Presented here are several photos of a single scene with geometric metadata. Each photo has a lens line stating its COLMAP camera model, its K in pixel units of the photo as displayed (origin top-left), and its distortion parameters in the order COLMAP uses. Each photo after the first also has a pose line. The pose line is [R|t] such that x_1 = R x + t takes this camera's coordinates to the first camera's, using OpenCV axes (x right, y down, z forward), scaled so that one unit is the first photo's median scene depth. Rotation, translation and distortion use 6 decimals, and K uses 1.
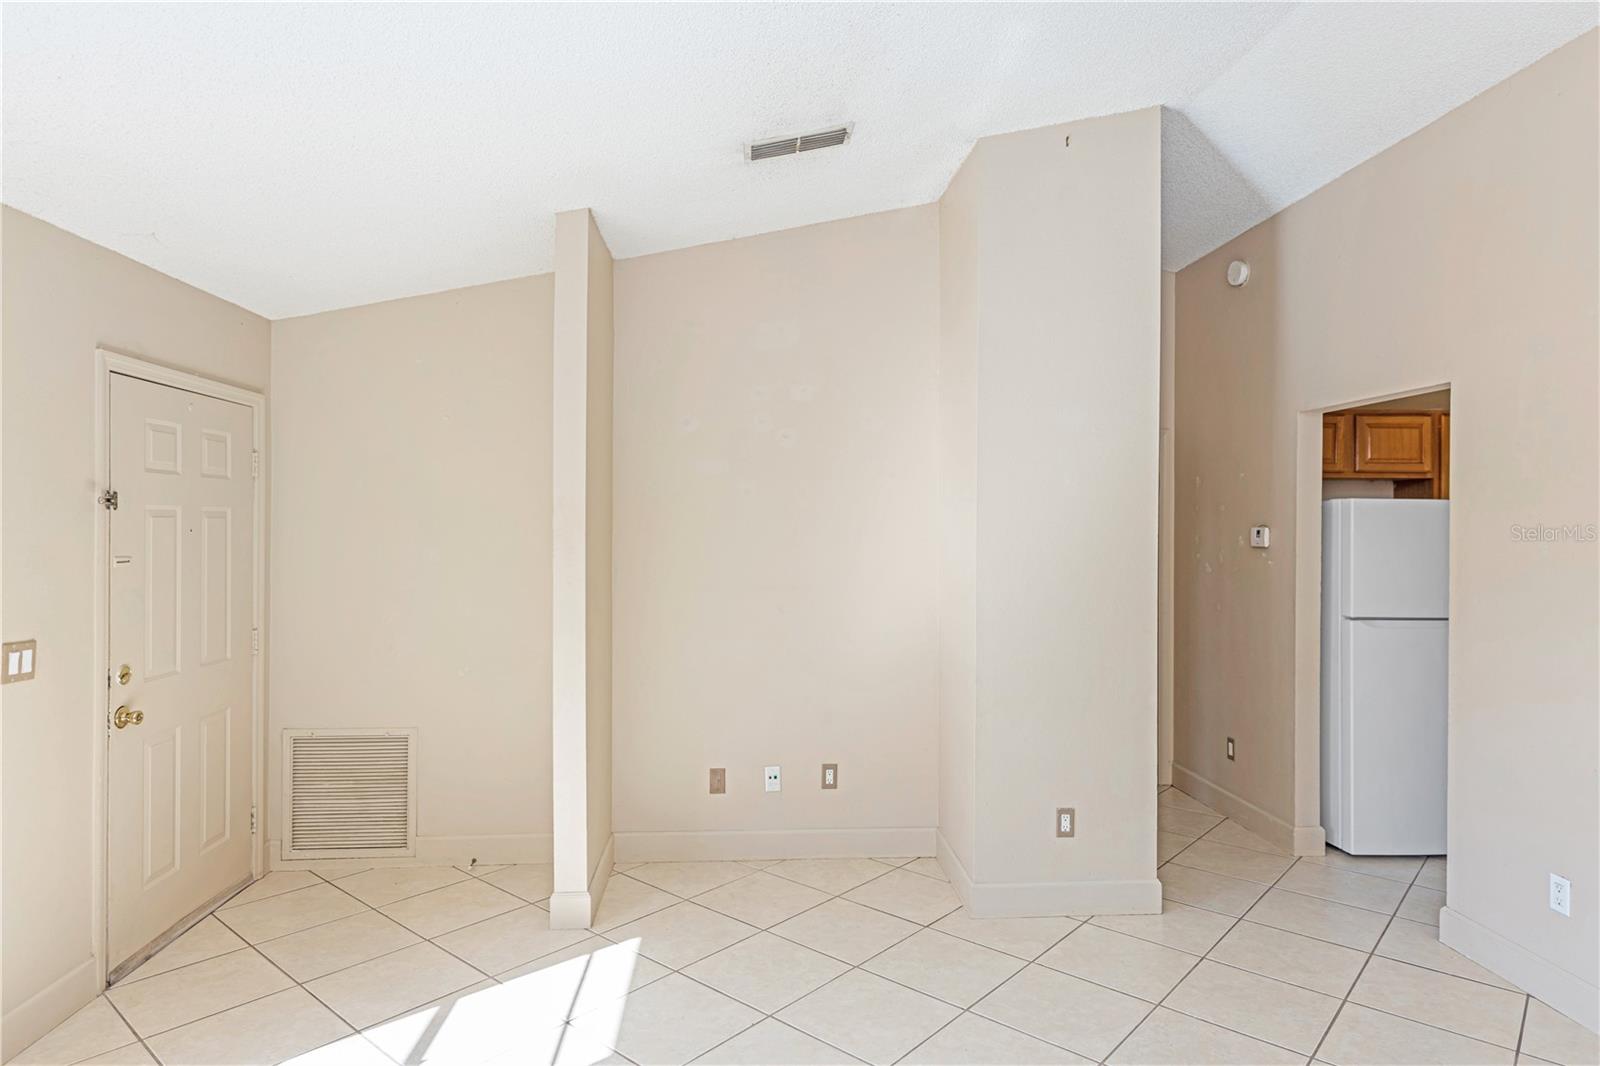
lens RADIAL K [[928.7, 0, 800.0], [0, 928.7, 533.0], [0, 0, 1]] dist [0.007075, 0.002686]
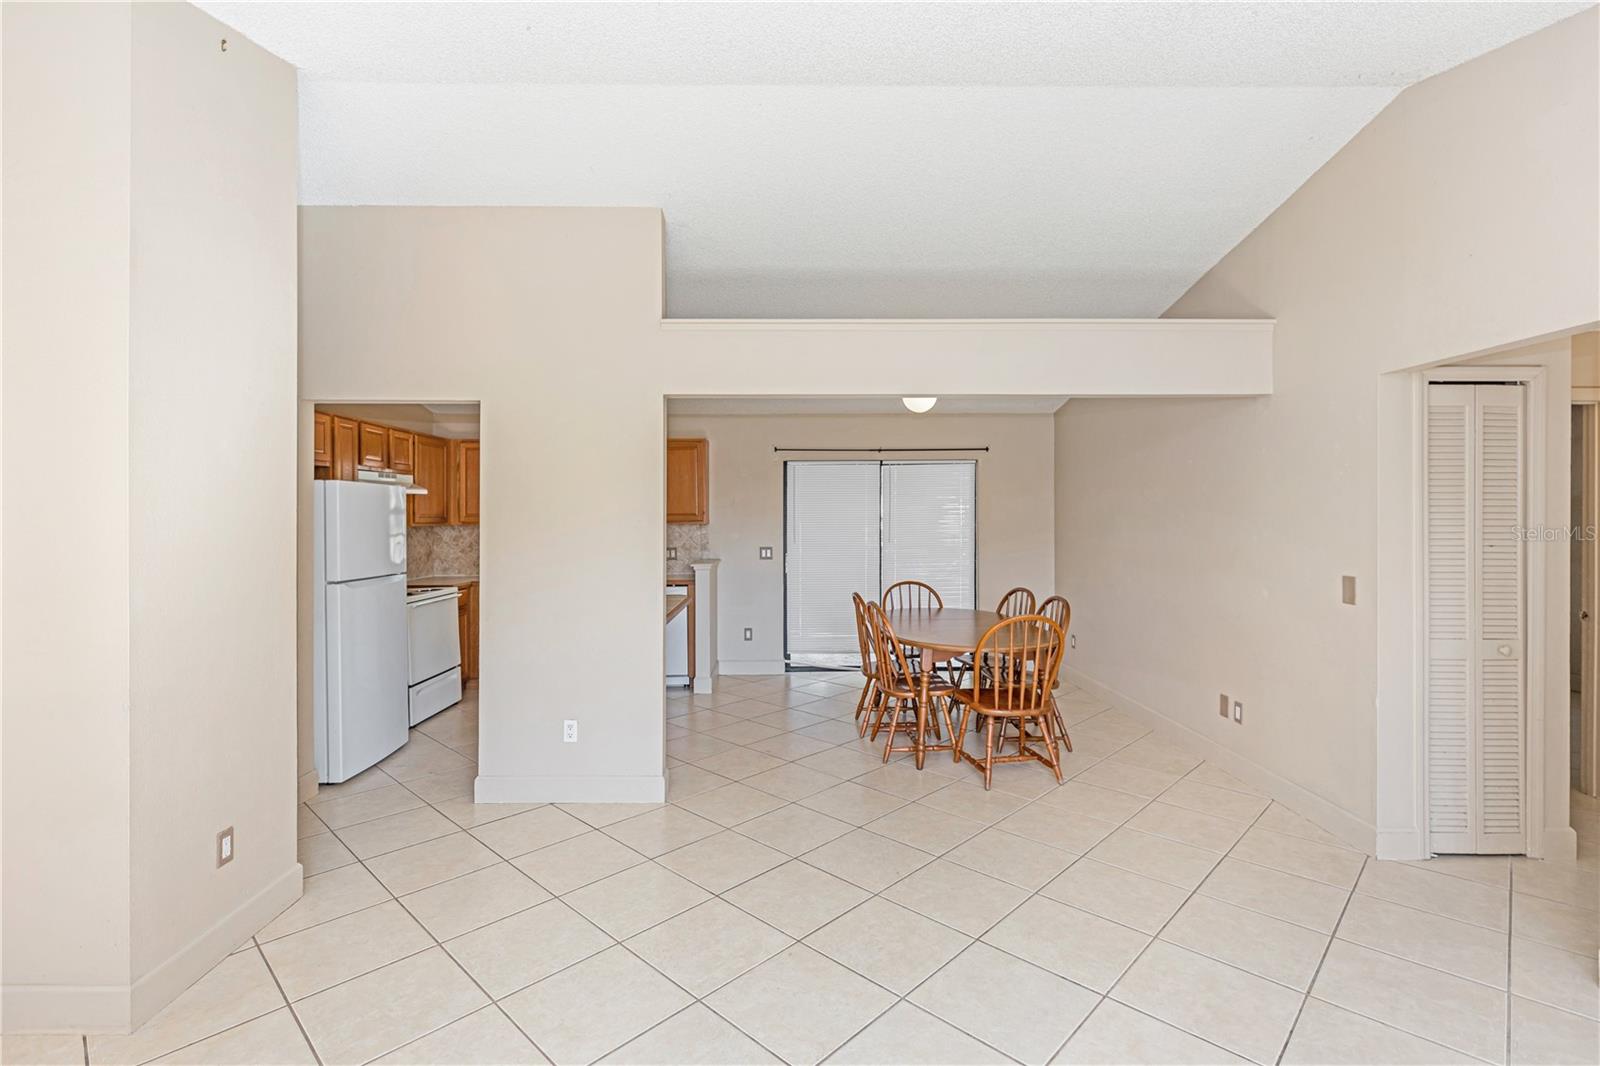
lens RADIAL K [[744.0, 0, 787.0], [0, 744.0, 513.2], [0, 0, 1]] dist [0.002457, 0.000236]
pose [[0.063542, -0.002683, 0.997976, -0.366315], [0.006127, 0.999979, 0.002298, 0.006892], [-0.997960, 0.005969, 0.063557, 0.441923]]
